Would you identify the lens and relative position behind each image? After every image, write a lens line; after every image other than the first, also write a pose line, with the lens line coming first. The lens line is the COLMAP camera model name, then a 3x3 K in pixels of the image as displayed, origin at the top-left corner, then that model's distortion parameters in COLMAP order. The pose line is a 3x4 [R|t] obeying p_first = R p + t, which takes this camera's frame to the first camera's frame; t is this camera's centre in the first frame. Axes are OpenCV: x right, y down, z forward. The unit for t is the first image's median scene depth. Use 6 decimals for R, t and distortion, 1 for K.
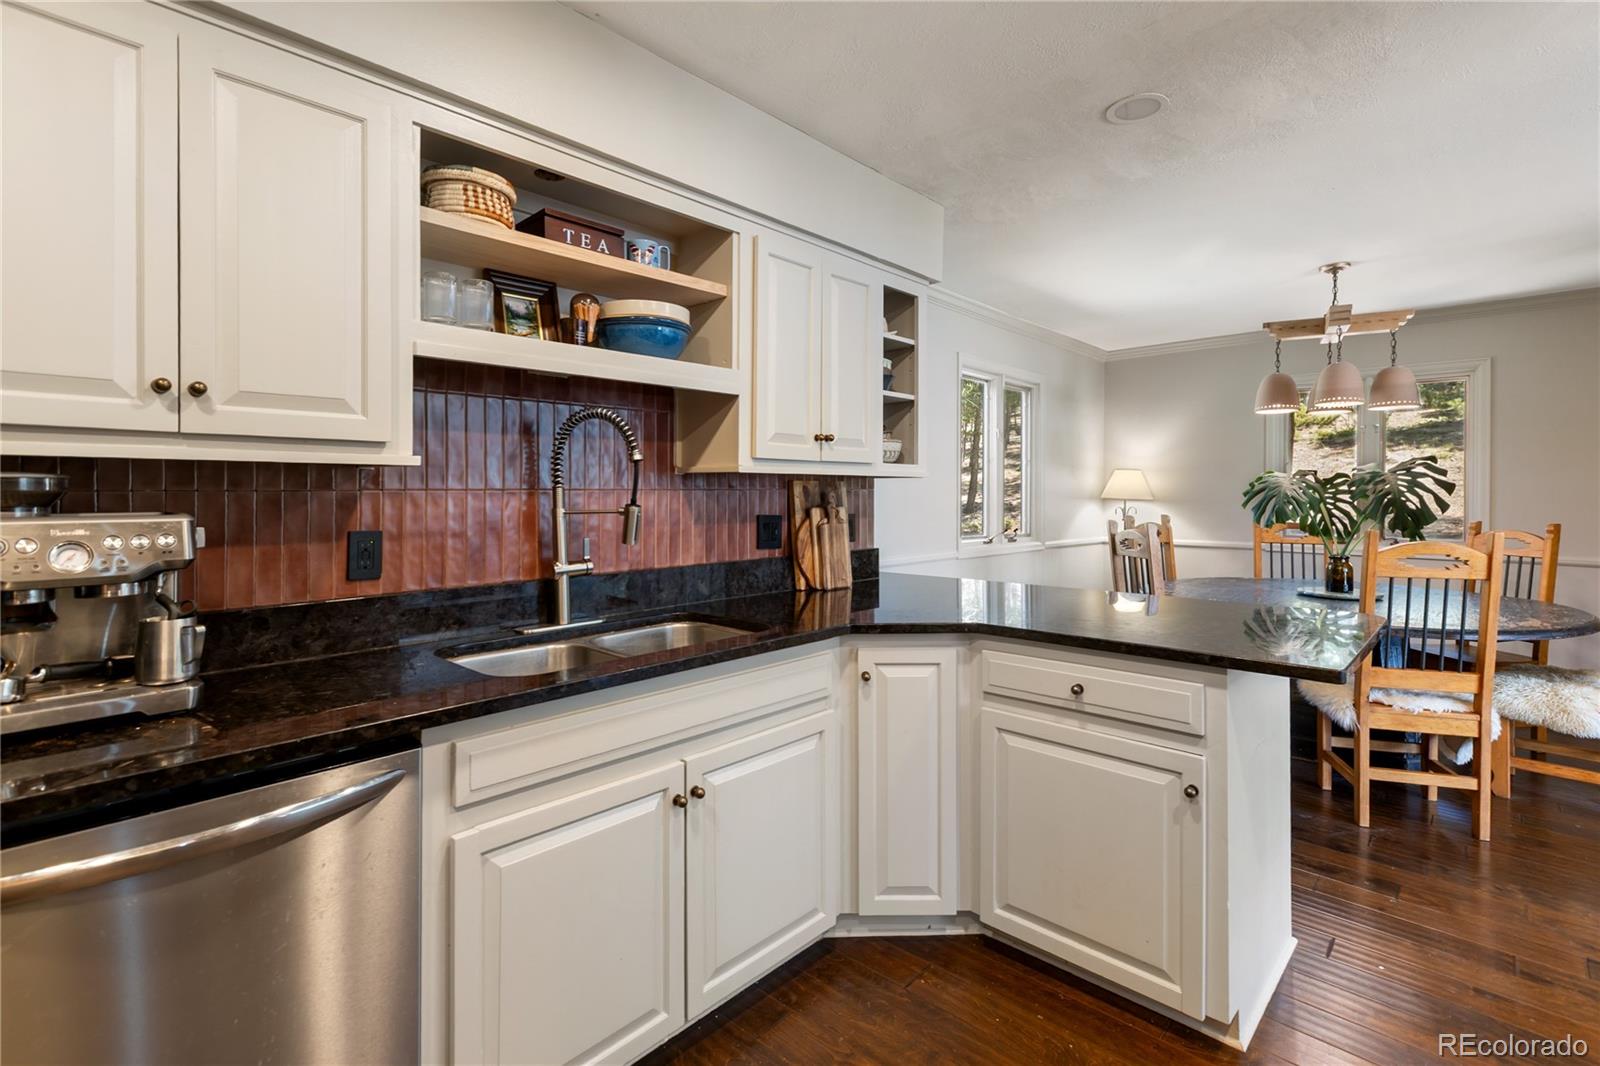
lens RADIAL K [[723.7, 0, 831.9], [0, 723.7, 490.4], [0, 0, 1]] dist [-0.003189, 0.000145]
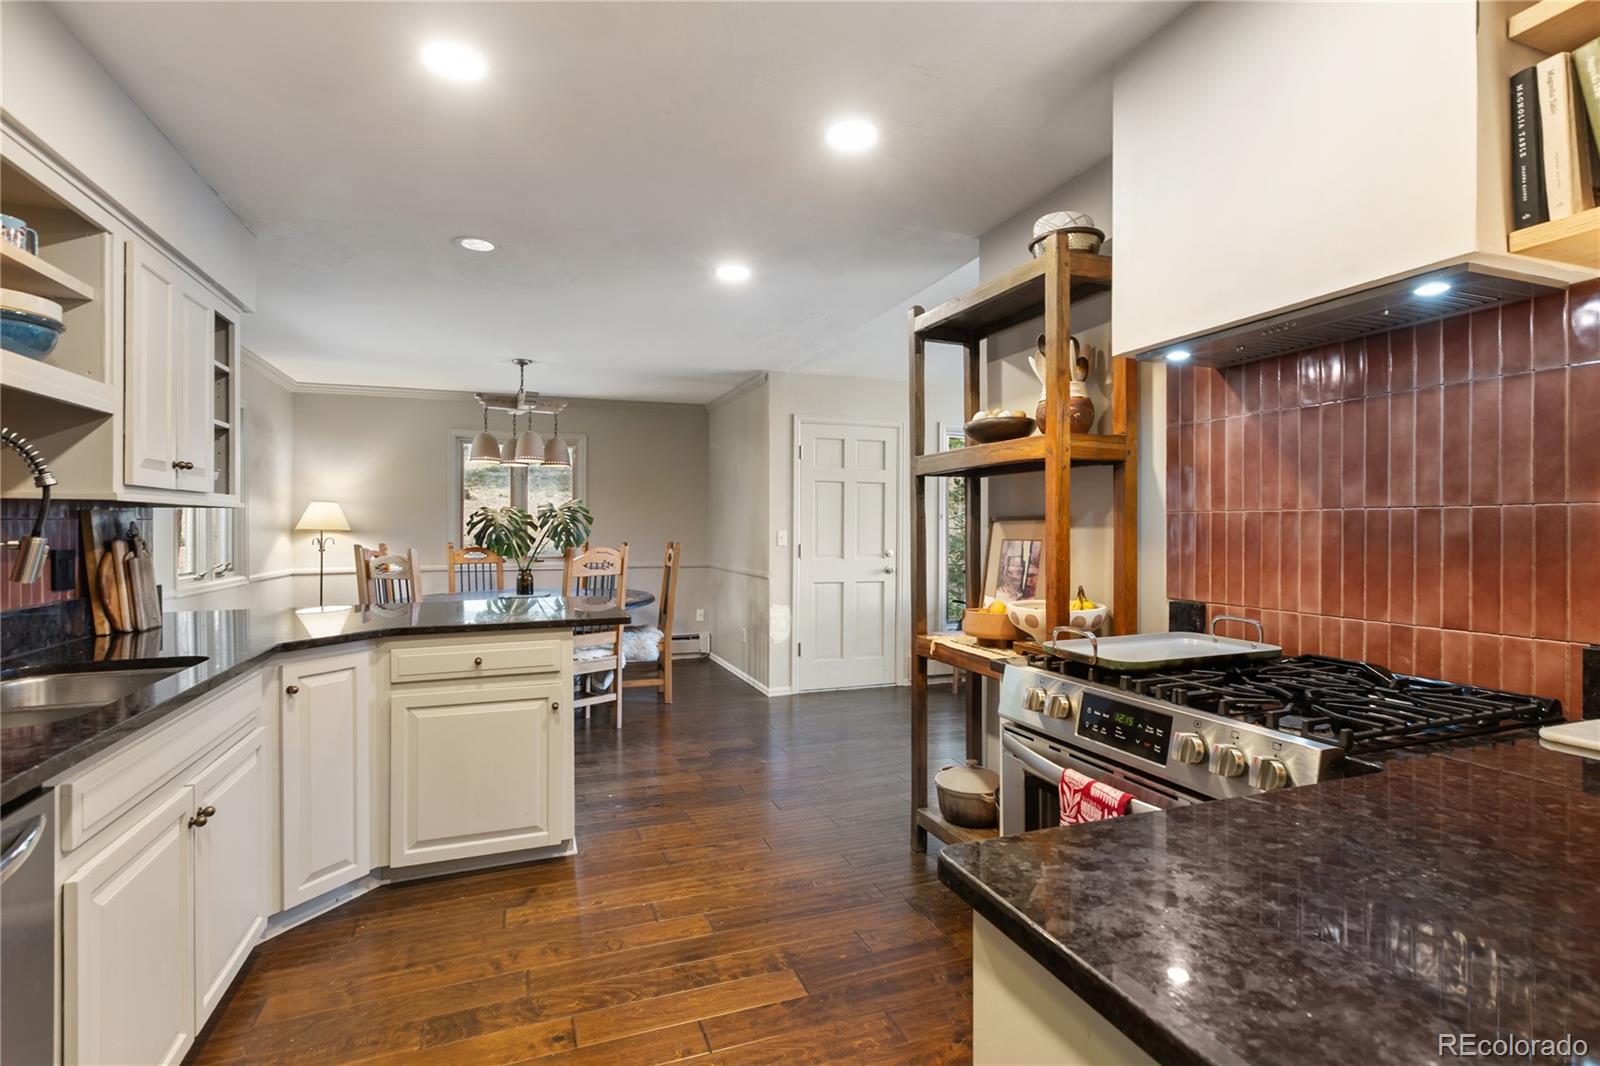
lens RADIAL K [[787.3, 0, 793.8], [0, 787.3, 528.6], [0, 0, 1]] dist [0.002401, -0.003098]
pose [[0.432381, -0.005562, 0.901674, -0.583997], [-0.001557, 0.999975, 0.006915, 0.002556], [-0.901690, -0.004394, 0.432362, -0.168495]]
